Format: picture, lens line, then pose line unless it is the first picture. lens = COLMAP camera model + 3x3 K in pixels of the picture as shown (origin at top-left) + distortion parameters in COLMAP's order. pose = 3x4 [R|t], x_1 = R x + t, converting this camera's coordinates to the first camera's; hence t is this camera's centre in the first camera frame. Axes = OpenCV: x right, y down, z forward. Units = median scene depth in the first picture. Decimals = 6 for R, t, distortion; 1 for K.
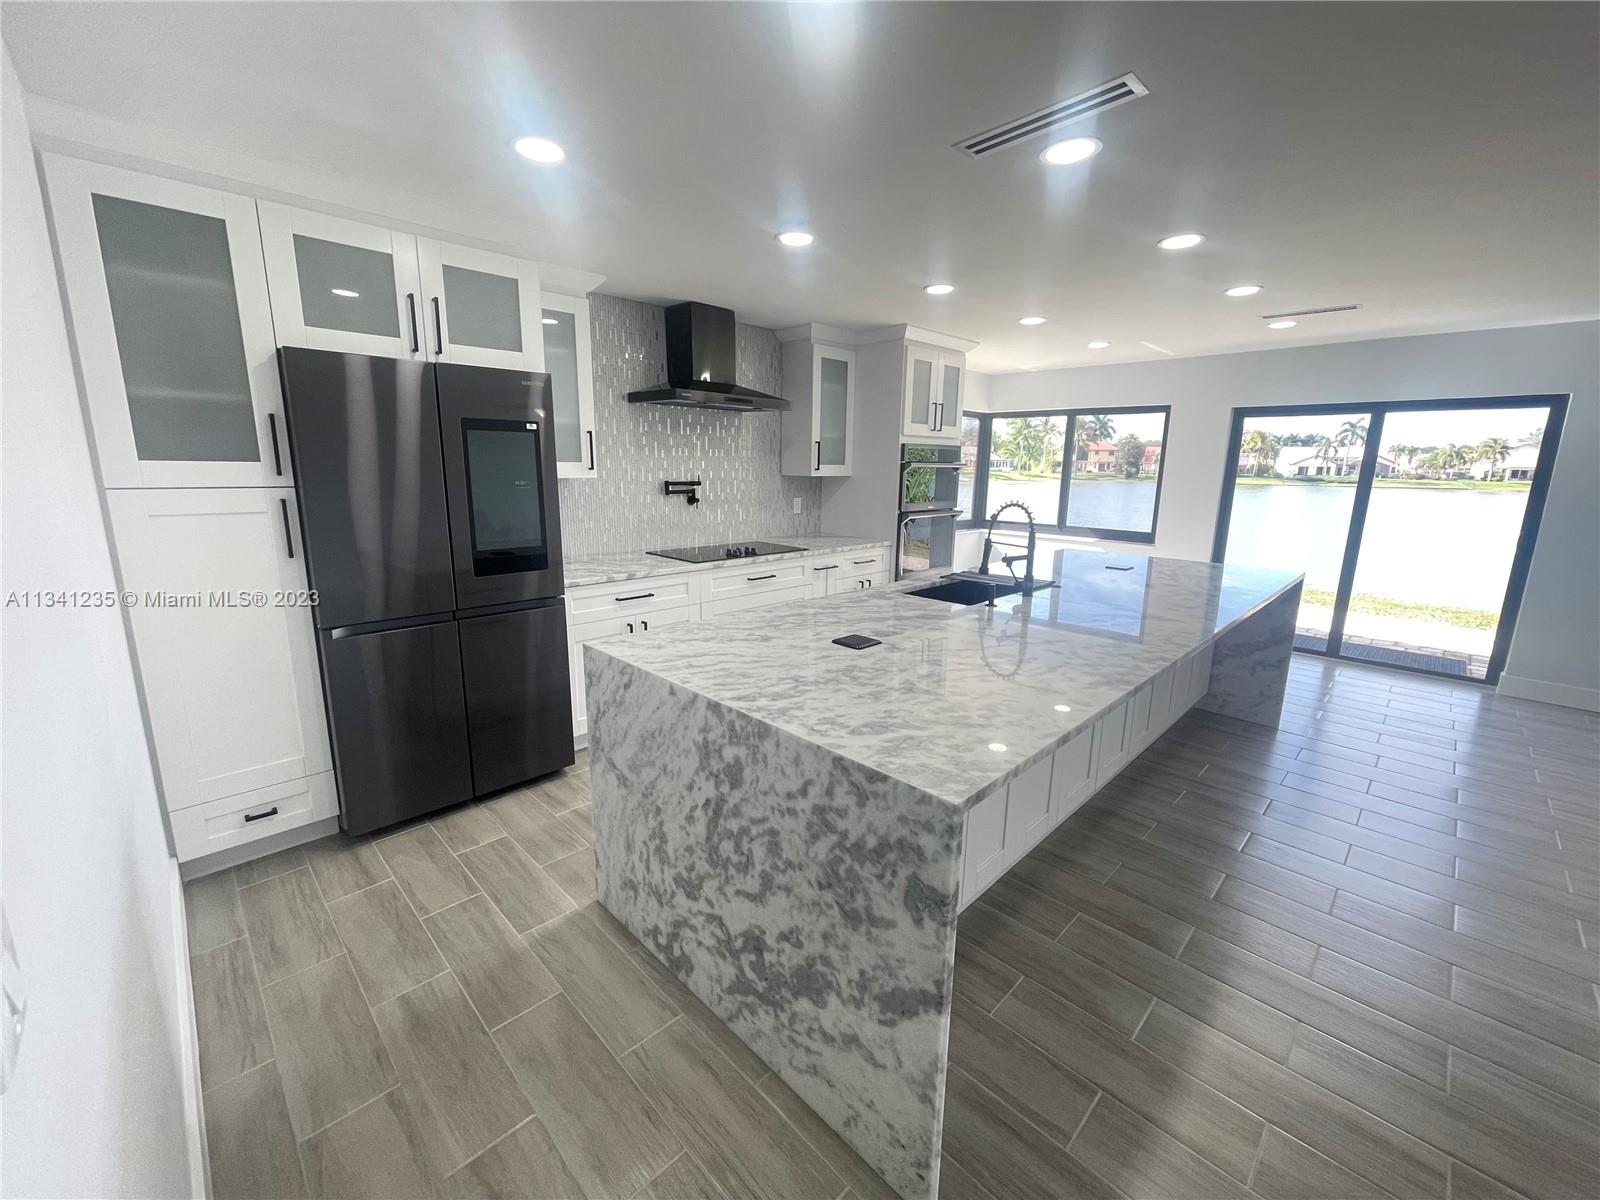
lens RADIAL K [[648.6, 0, 800.0], [0, 648.6, 600.0], [0, 0, 1]] dist [-0.002930, -0.000042]
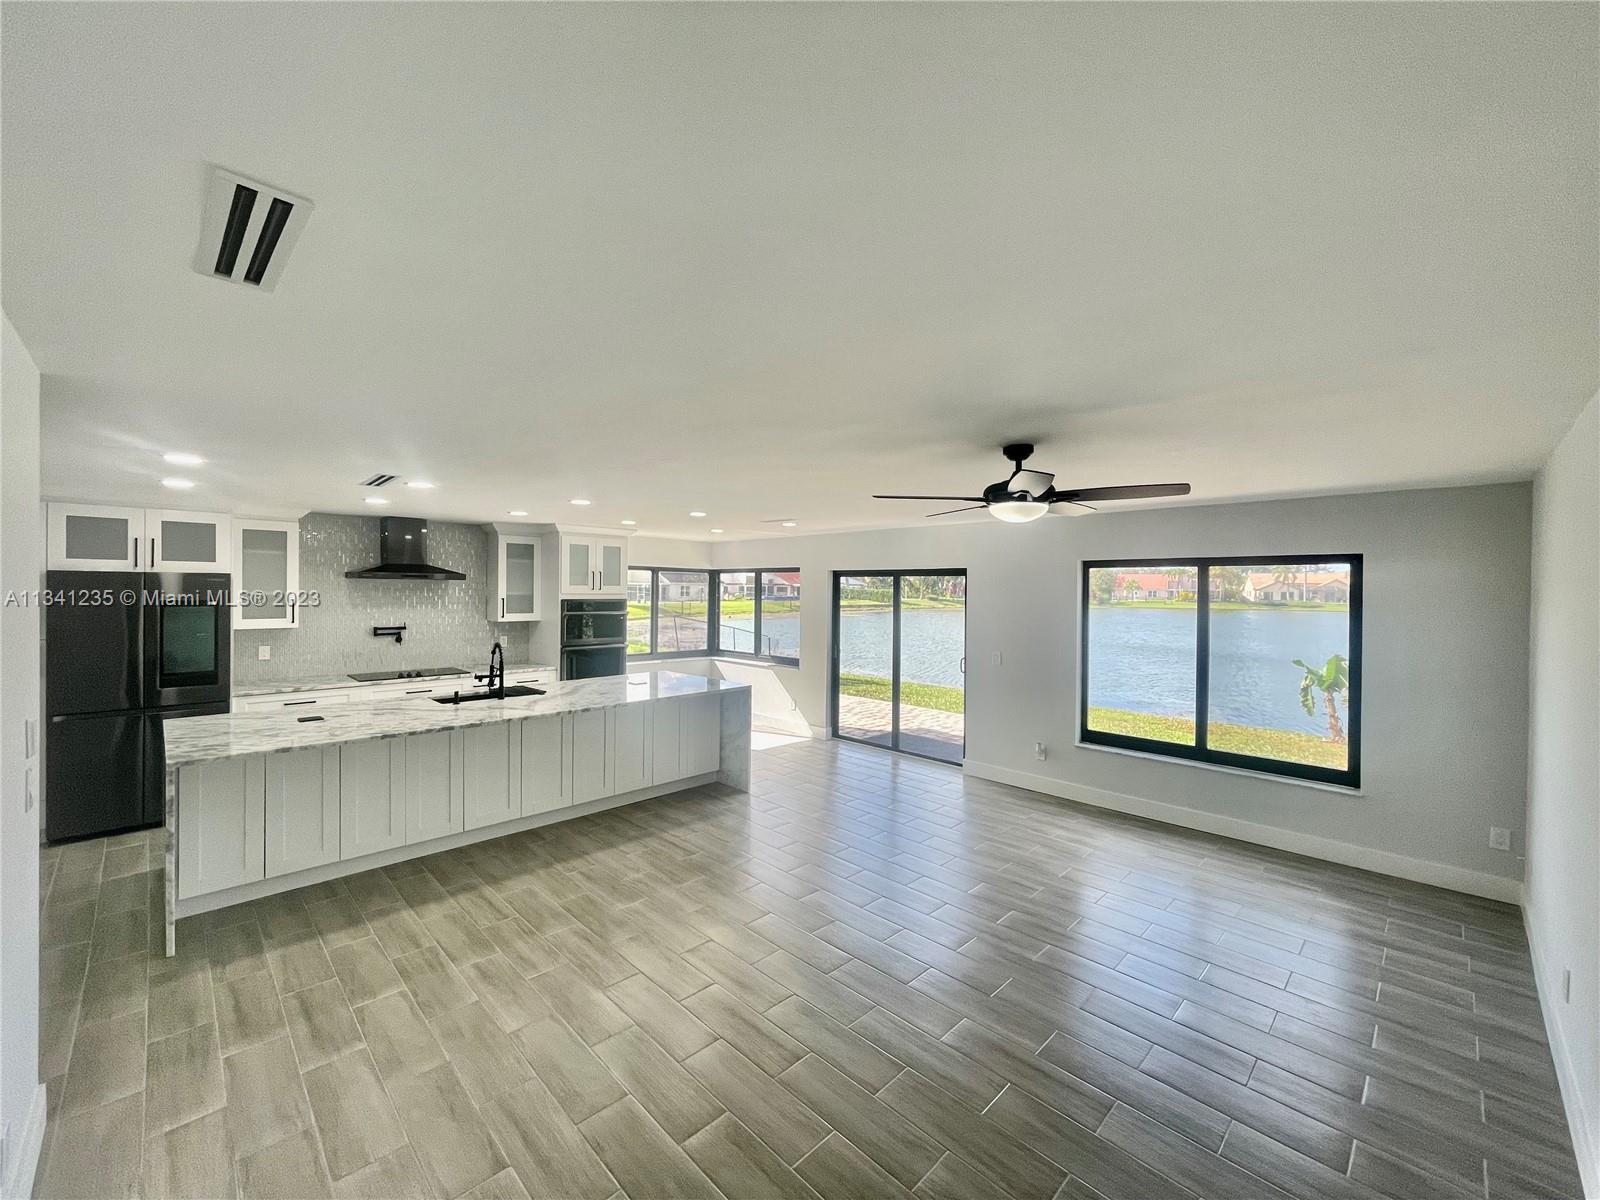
lens RADIAL K [[648.6, 0, 800.0], [0, 648.6, 600.0], [0, 0, 1]] dist [-0.002930, -0.000042]
pose [[0.999976, -0.005689, 0.003891, 0.702435], [0.006331, 0.981297, -0.192398, 0.044083], [-0.002723, 0.192418, 0.981309, -0.438213]]
